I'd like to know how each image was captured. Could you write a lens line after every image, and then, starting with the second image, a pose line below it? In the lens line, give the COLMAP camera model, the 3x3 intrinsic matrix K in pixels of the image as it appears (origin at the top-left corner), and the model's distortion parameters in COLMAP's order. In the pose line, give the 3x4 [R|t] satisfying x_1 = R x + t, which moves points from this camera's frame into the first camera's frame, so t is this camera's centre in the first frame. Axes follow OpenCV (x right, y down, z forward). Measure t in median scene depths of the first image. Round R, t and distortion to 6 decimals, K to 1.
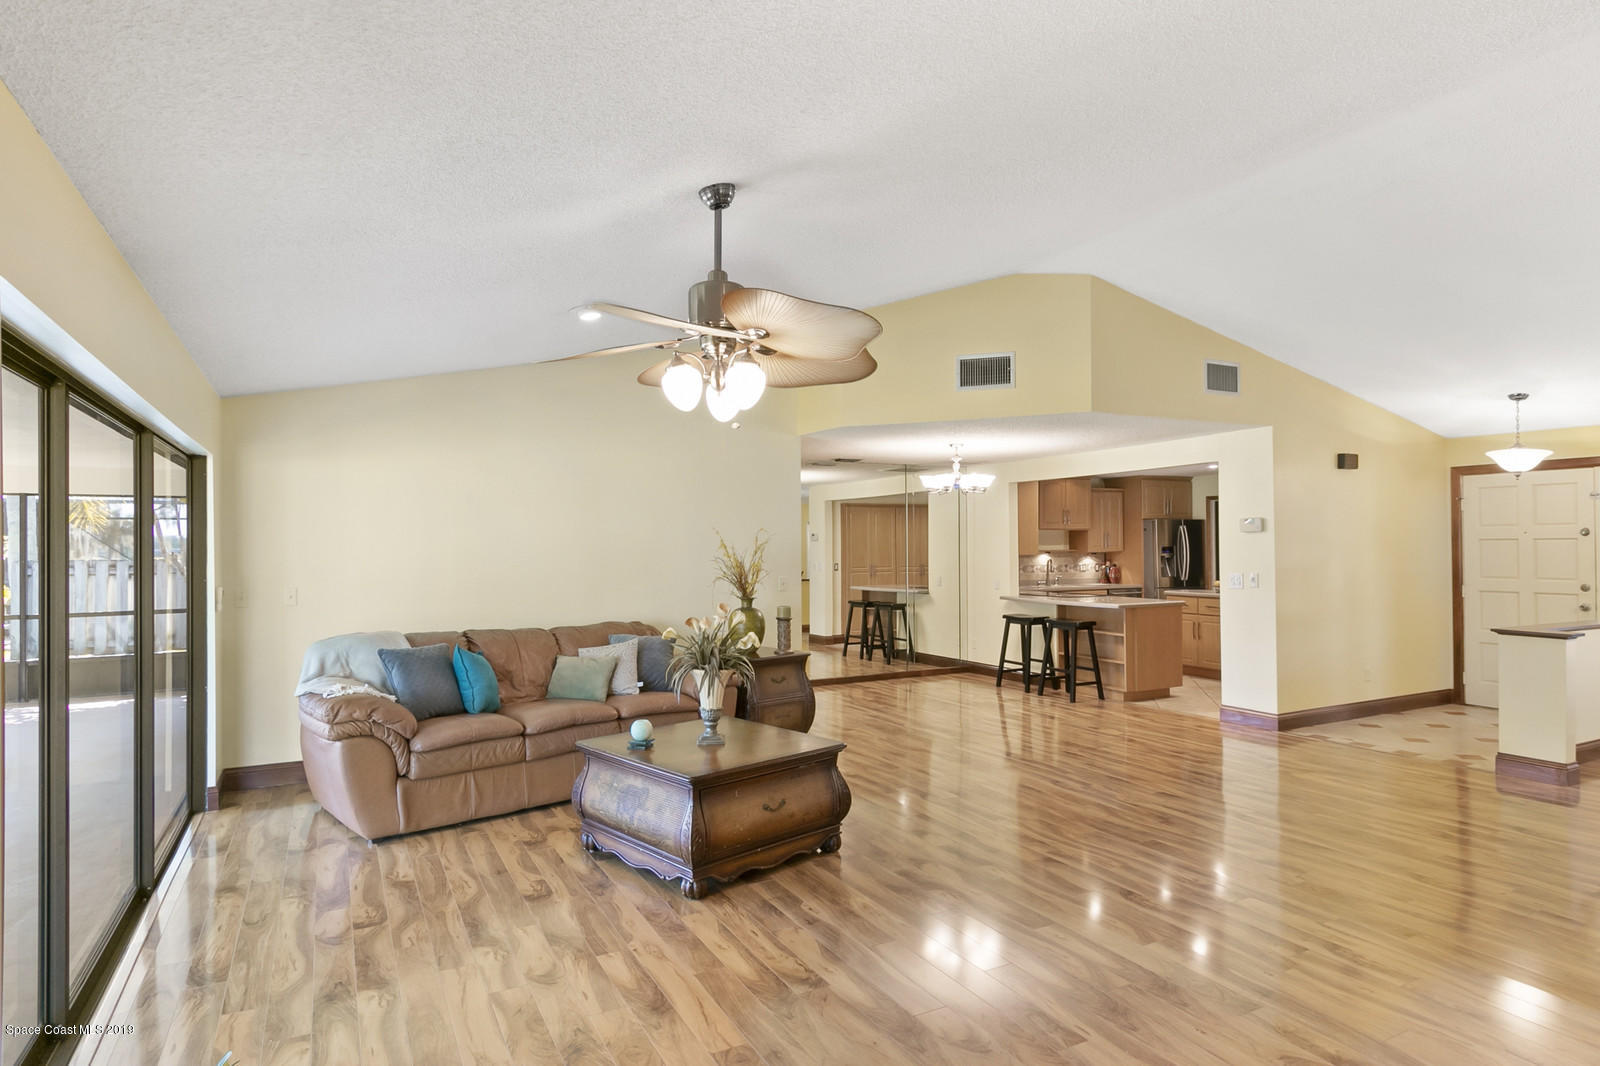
lens RADIAL K [[878.1, 0, 788.2], [0, 878.1, 534.4], [0, 0, 1]] dist [0.003171, -0.001340]
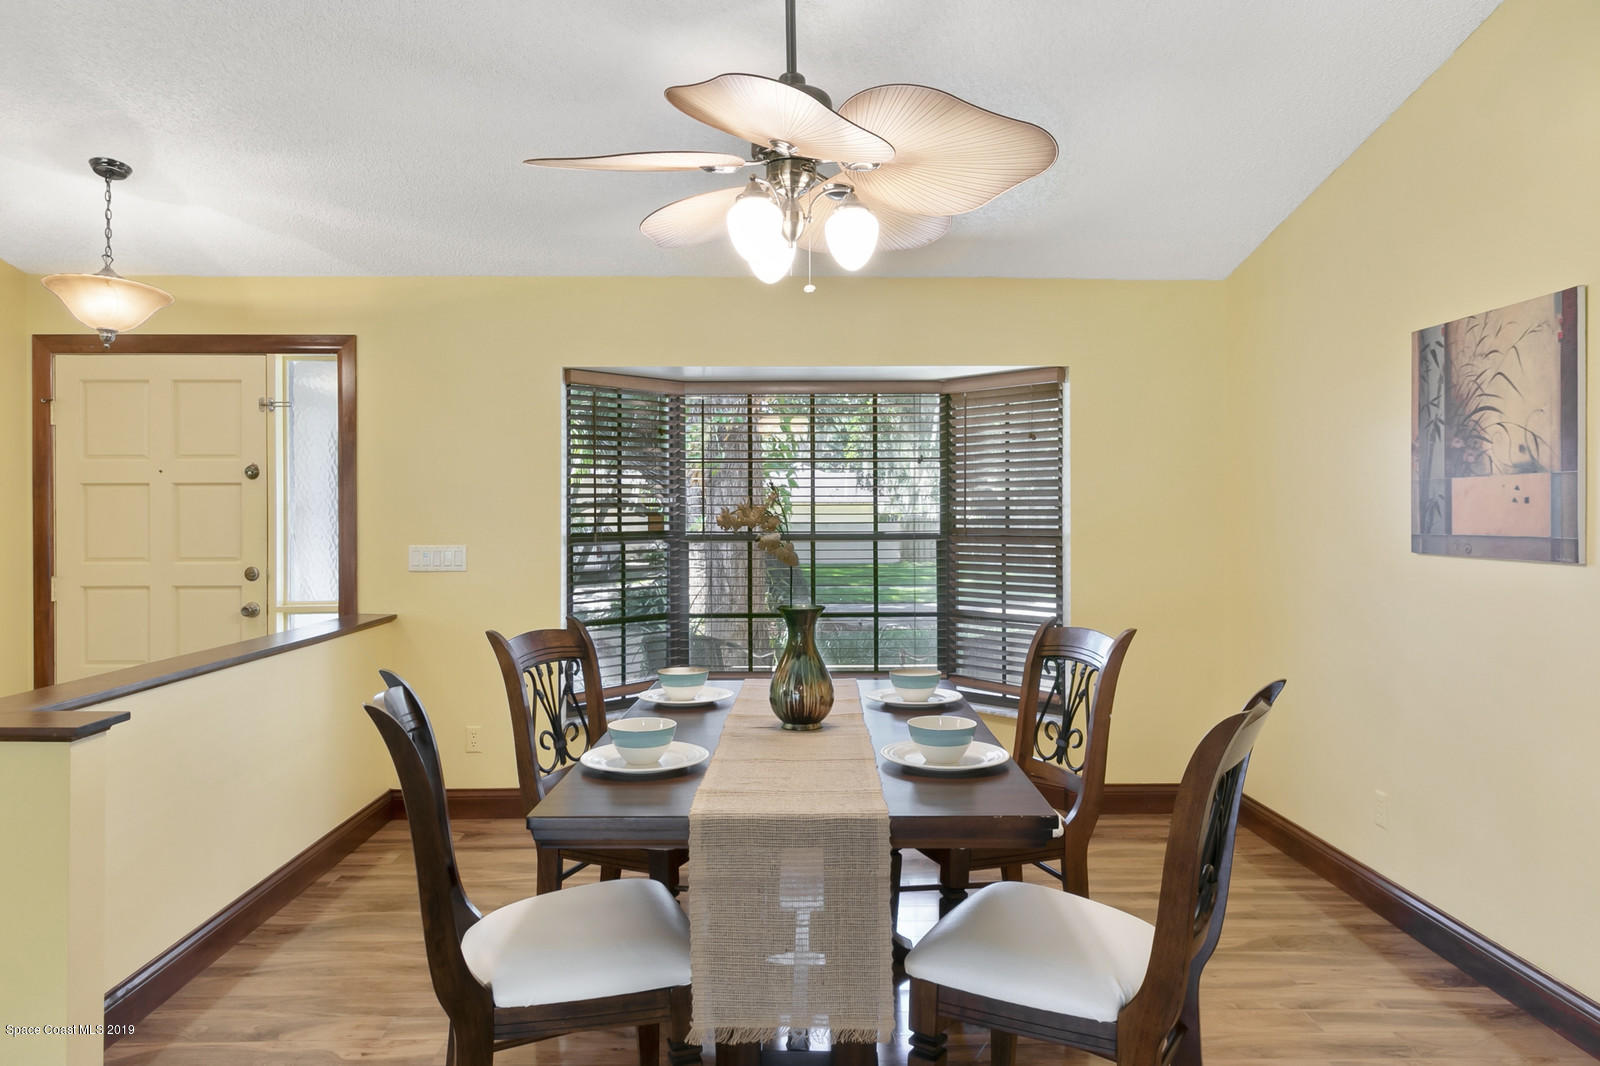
lens RADIAL K [[1068.8, 0, 795.0], [0, 1068.8, 527.9], [0, 0, 1]] dist [0.000394, 0.000785]
pose [[0.443584, -0.009045, 0.896187, 0.302135], [-0.014460, 0.999747, 0.017247, 0.010256], [-0.896116, -0.020609, 0.443341, 0.264290]]
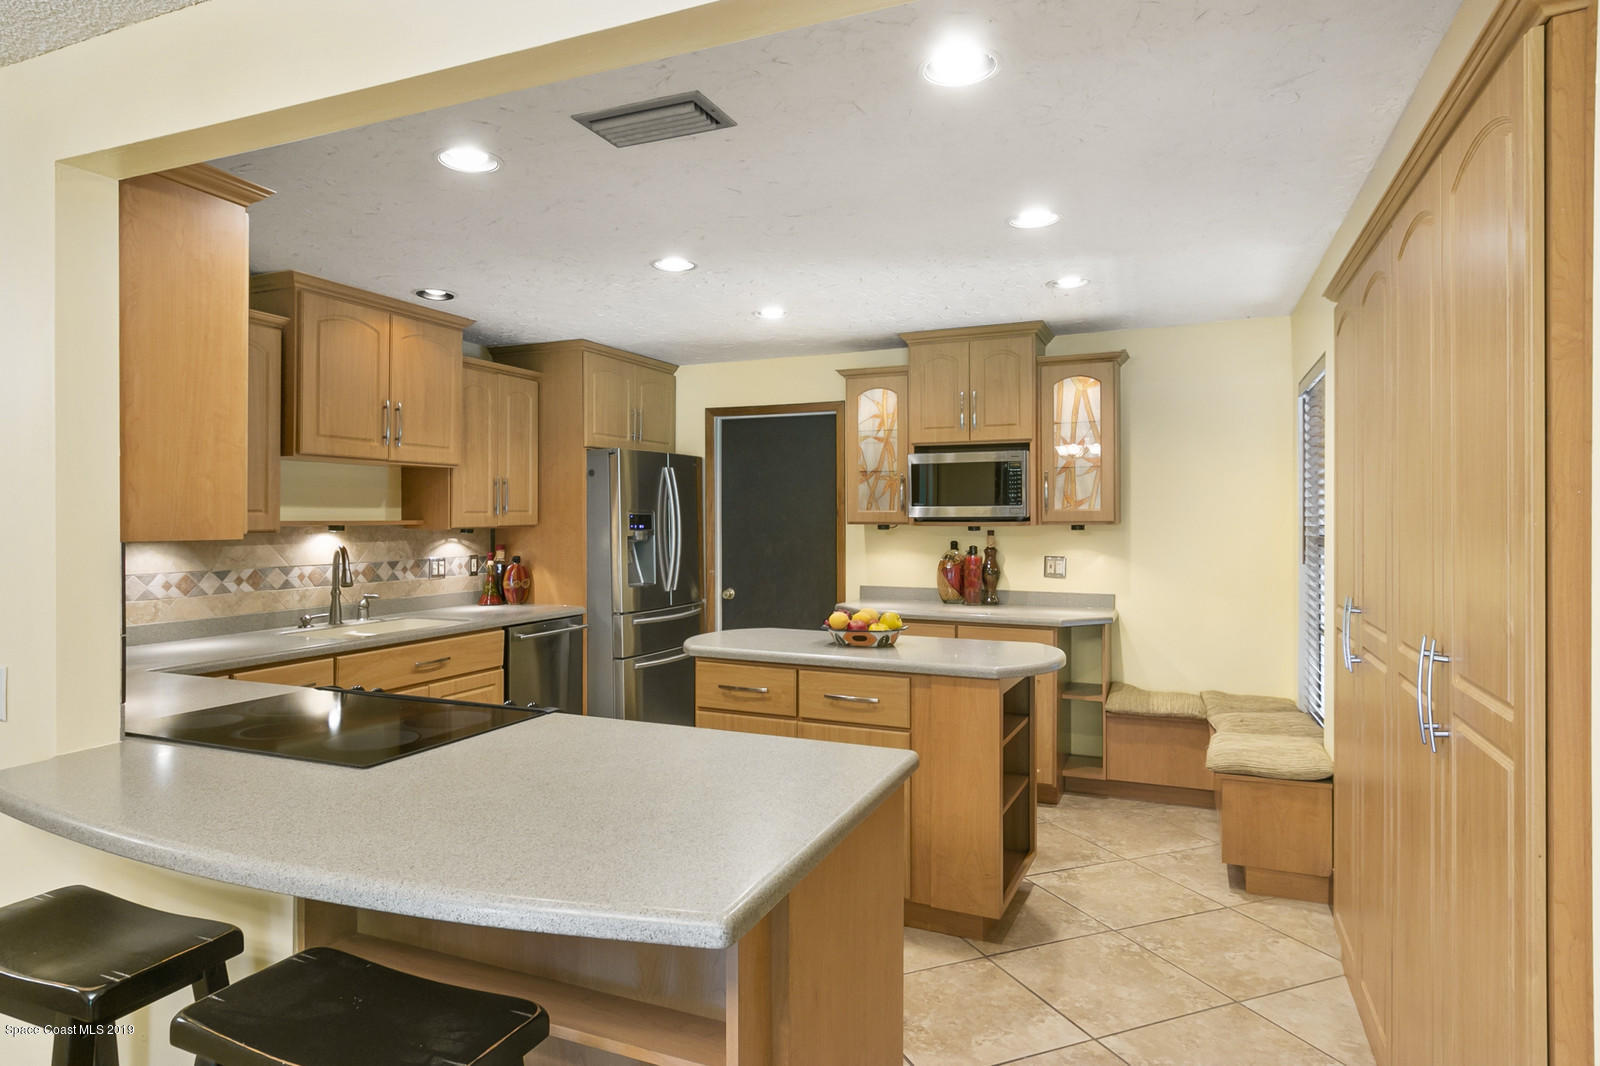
lens RADIAL K [[924.6, 0, 781.0], [0, 924.6, 517.9], [0, 0, 1]] dist [0.007619, -0.002695]
pose [[0.772552, 0.007153, 0.634911, 0.215637], [-0.014875, 0.999866, 0.006835, 0.012580], [-0.634777, -0.014725, 0.772555, 0.657474]]
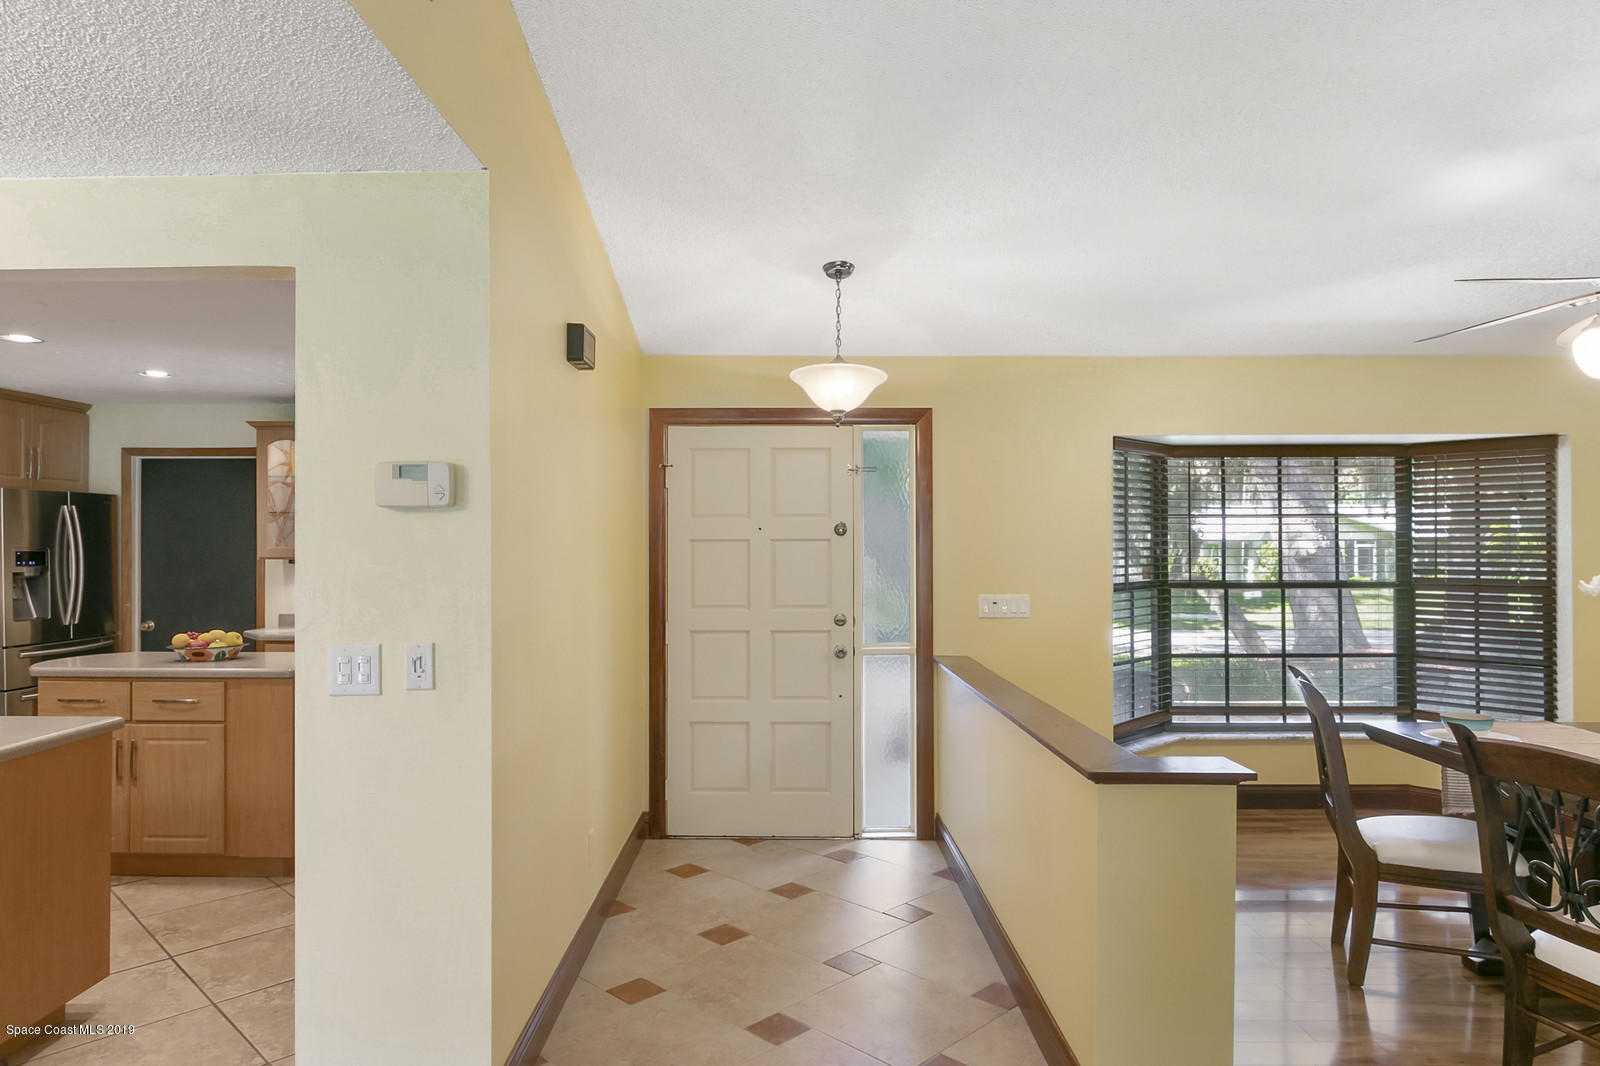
lens RADIAL K [[979.8, 0, 795.5], [0, 979.8, 535.1], [0, 0, 1]] dist [-0.002167, 0.002888]
pose [[0.457619, 0.014013, 0.889038, 0.184211], [-0.014566, 0.999860, -0.008262, 0.004807], [-0.889029, -0.009169, 0.457759, 0.468878]]
